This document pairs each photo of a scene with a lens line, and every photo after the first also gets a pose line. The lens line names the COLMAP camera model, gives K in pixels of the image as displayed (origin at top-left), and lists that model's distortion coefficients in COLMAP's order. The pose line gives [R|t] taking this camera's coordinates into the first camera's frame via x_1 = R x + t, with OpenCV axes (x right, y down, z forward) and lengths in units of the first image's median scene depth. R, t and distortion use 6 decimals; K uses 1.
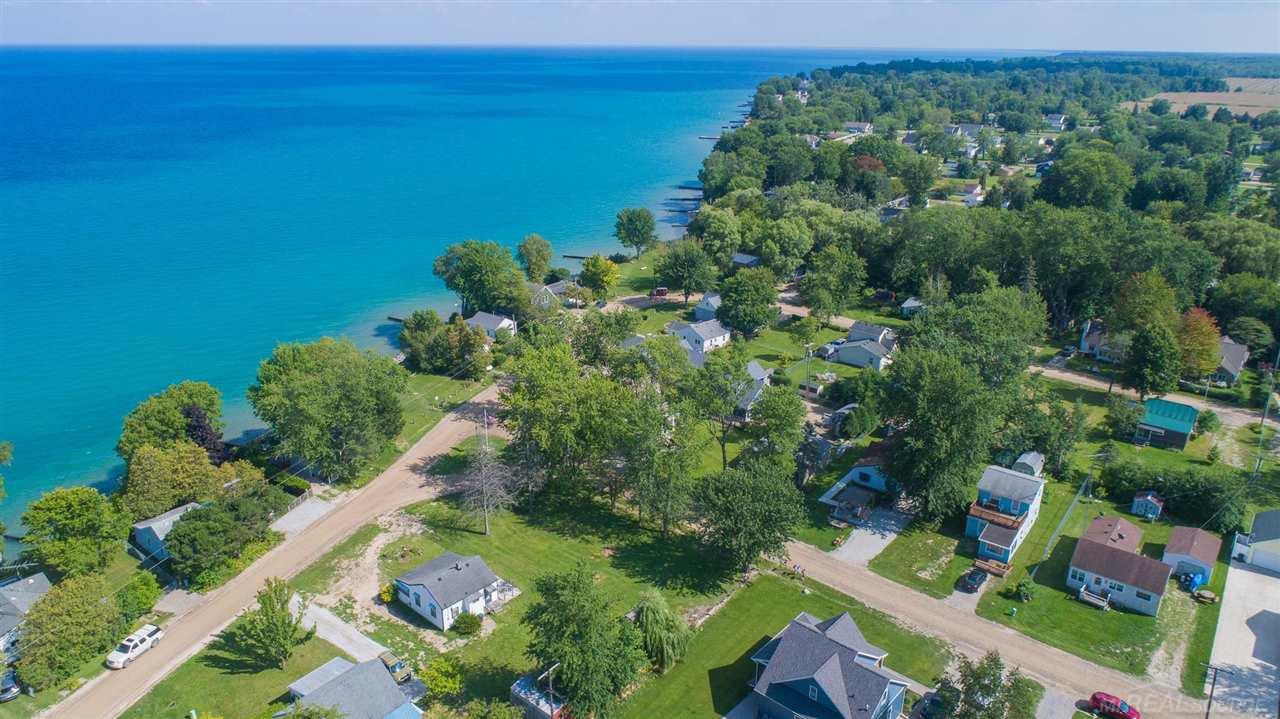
lens RADIAL K [[856.7, 0, 642.6], [0, 856.7, 362.2], [0, 0, 1]] dist [-0.015797, 0.006329]
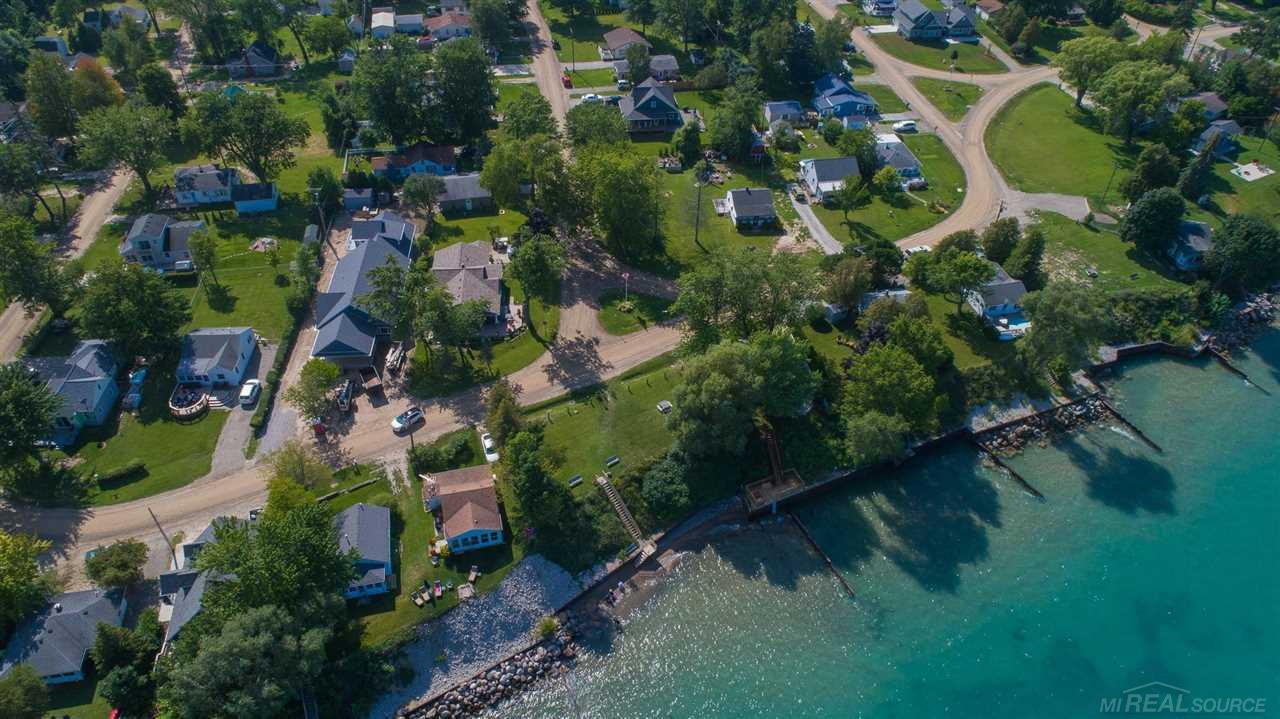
lens RADIAL K [[856.7, 0, 642.6], [0, 856.7, 362.2], [0, 0, 1]] dist [-0.015797, 0.006329]
pose [[-0.756570, -0.450751, 0.473734, -0.814117], [0.198158, 0.532360, 0.822998, -0.813424], [-0.623165, 0.716530, -0.313448, 1.525592]]
